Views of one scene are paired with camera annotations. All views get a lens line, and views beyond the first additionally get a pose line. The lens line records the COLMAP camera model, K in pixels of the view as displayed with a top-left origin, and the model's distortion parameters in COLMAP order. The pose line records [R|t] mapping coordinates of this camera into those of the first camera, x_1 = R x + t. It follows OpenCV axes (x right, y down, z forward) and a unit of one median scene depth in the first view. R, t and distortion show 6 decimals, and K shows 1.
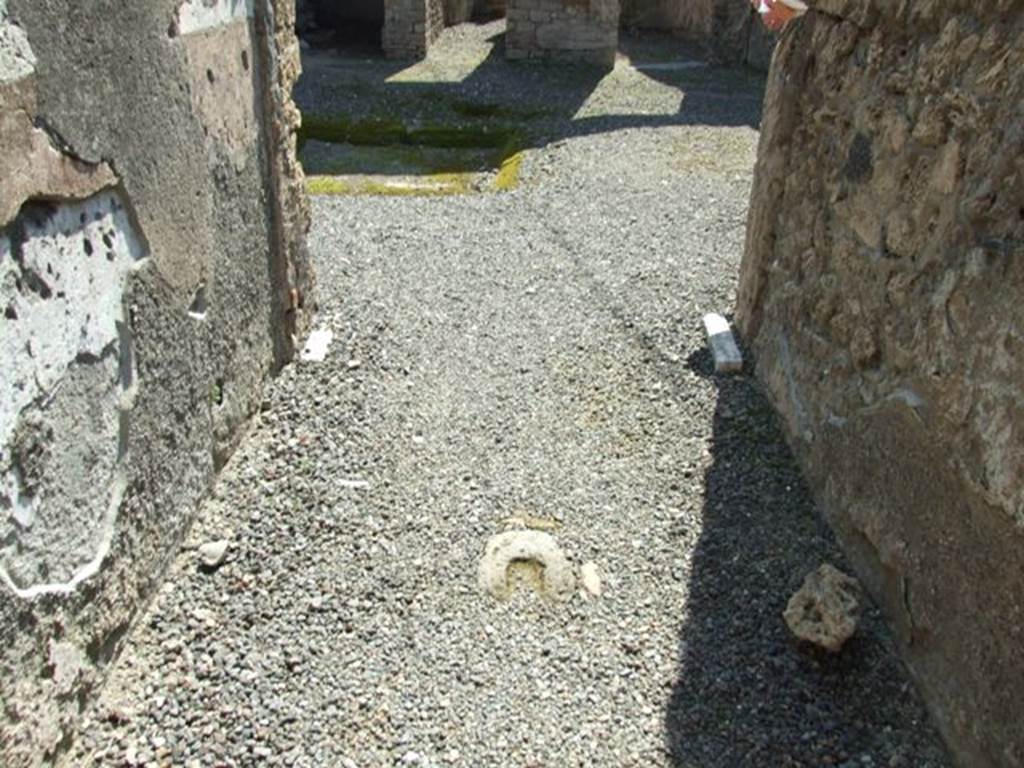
lens RADIAL K [[833.2, 0, 515.8], [0, 833.2, 376.5], [0, 0, 1]] dist [-0.057000, 0.051910]
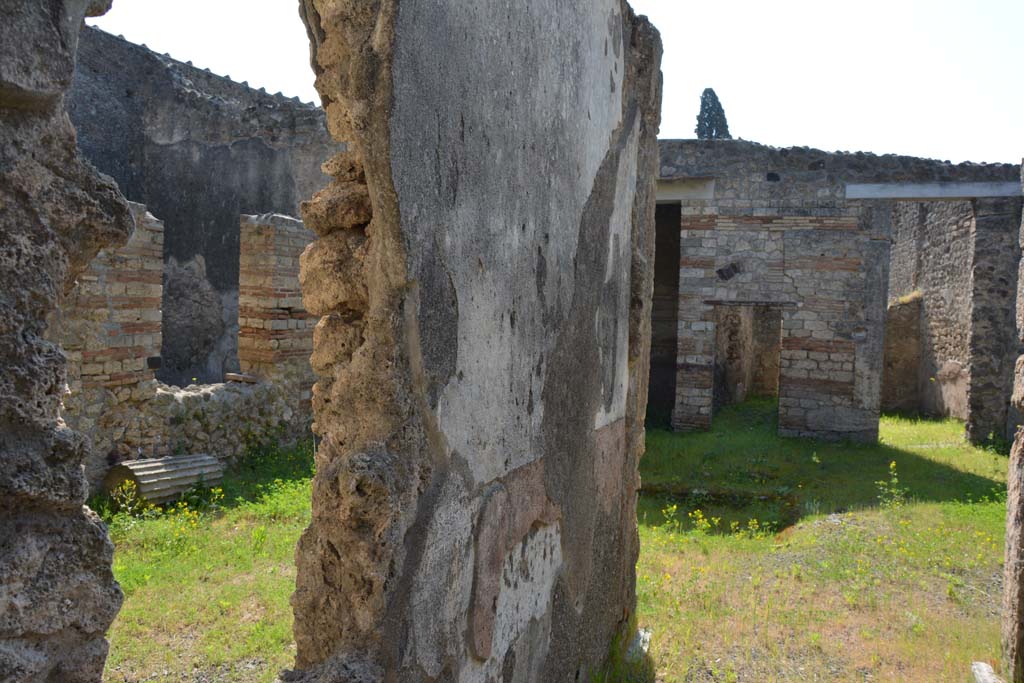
lens RADIAL K [[794.8, 0, 510.4], [0, 794.8, 349.8], [0, 0, 1]] dist [-0.122632, 0.075363]
pose [[0.946262, 0.002224, -0.323392, -0.046576], [-0.146874, 0.893856, -0.423614, 0.102788], [0.288124, 0.448348, 0.846149, -0.352755]]
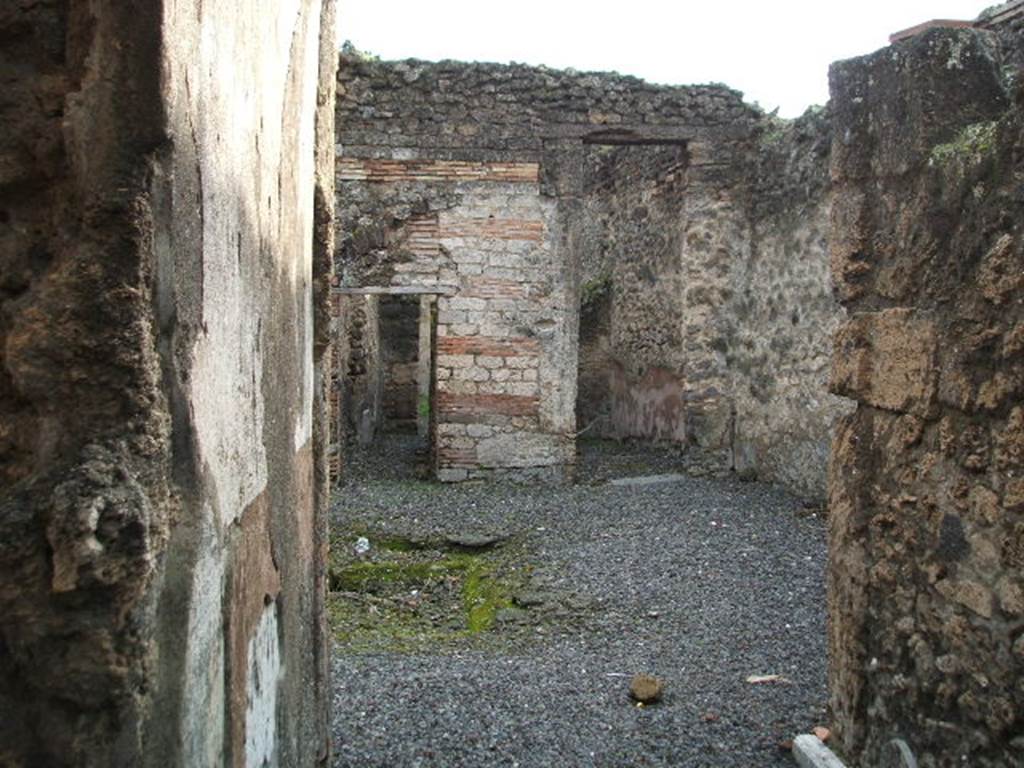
lens RADIAL K [[1188.4, 0, 520.4], [0, 1188.4, 370.9], [0, 0, 1]] dist [-0.139766, 0.000000]
pose [[0.992476, -0.036772, 0.116783, -0.237897], [0.085012, 0.893392, -0.441162, 0.122643], [-0.088111, 0.447771, 0.889796, -0.281957]]
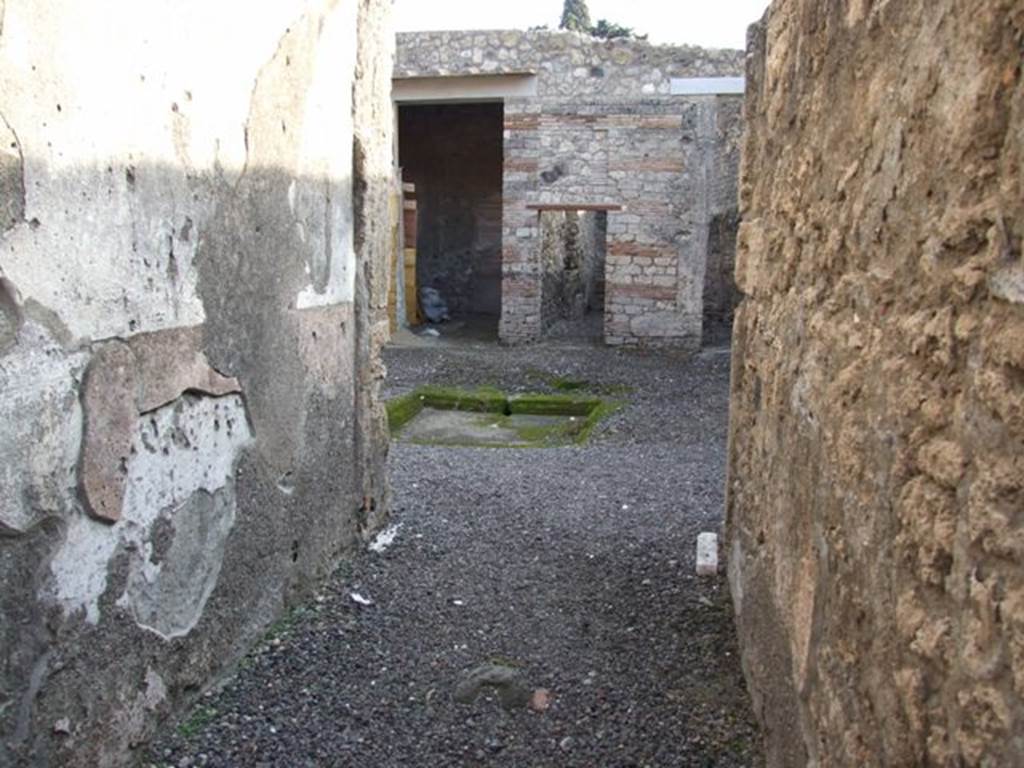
lens RADIAL K [[833.2, 0, 506.7], [0, 833.2, 380.0], [0, 0, 1]] dist [-0.057000, 0.051910]
pose [[0.984406, 0.006809, -0.175781, 0.218616], [-0.064088, 0.944458, -0.322323, 0.162893], [0.163823, 0.328562, 0.930166, -0.303297]]
